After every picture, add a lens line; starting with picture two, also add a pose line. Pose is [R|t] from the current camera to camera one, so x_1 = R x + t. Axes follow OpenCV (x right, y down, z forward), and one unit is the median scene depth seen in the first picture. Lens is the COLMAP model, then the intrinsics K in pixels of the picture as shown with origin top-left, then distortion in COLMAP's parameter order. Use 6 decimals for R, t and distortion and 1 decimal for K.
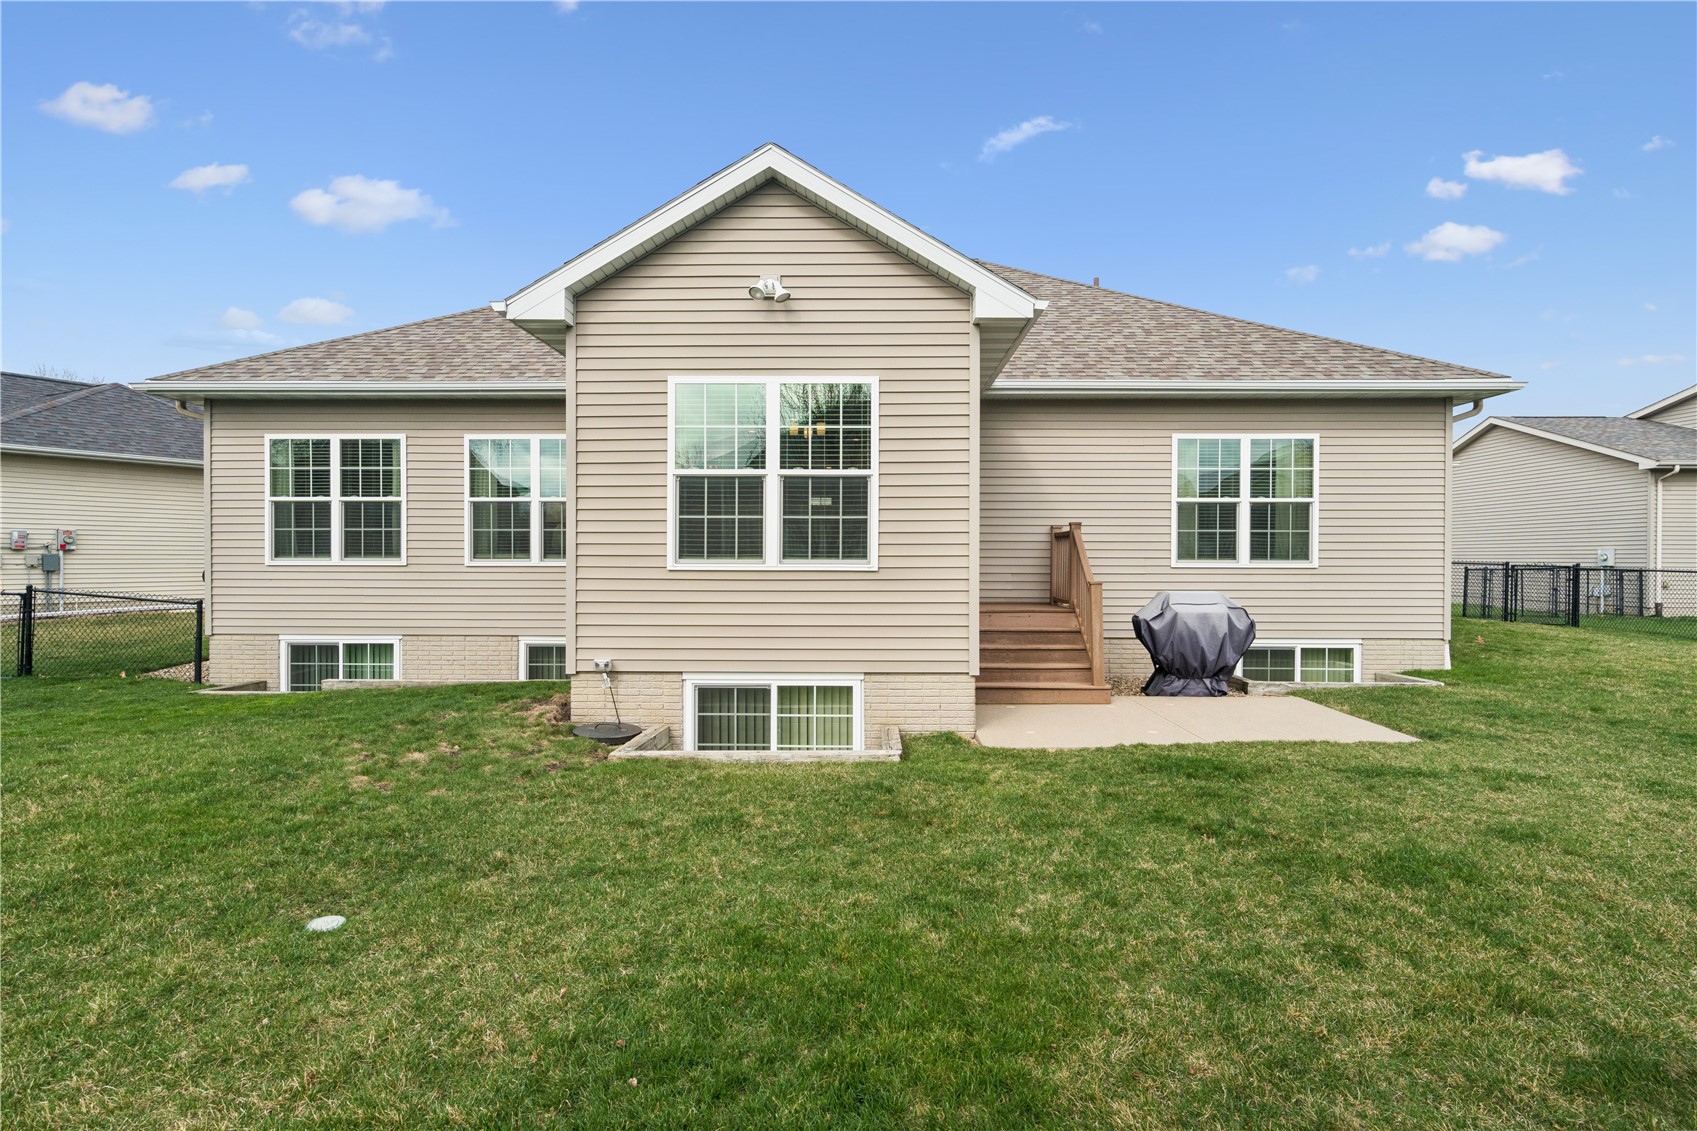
lens RADIAL K [[1048.5, 0, 848.3], [0, 1048.5, 569.6], [0, 0, 1]] dist [0.002745, 0.000462]
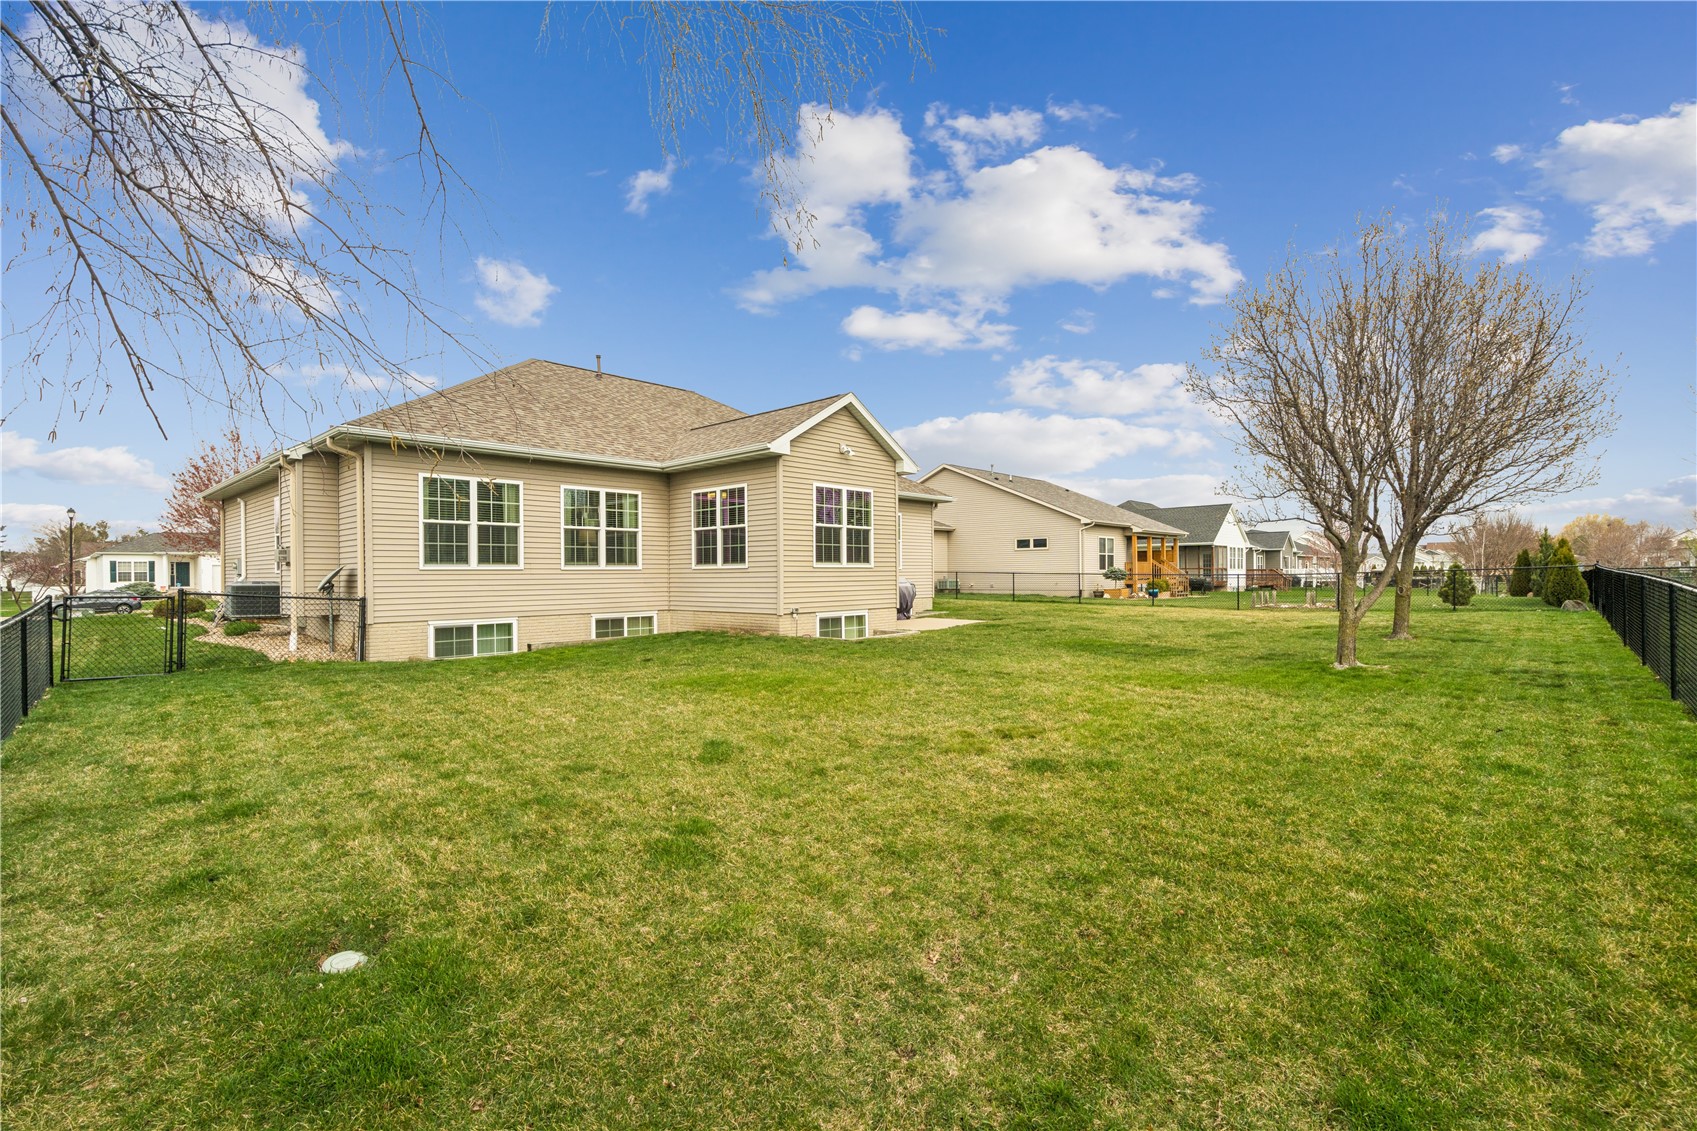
lens RADIAL K [[772.2, 0, 850.6], [0, 772.2, 561.7], [0, 0, 1]] dist [-0.003255, 0.001526]
pose [[0.580453, -0.001648, 0.814292, -1.042374], [0.014304, 0.999864, -0.008172, 0.001231], [-0.814168, 0.016391, 0.580398, -0.020387]]
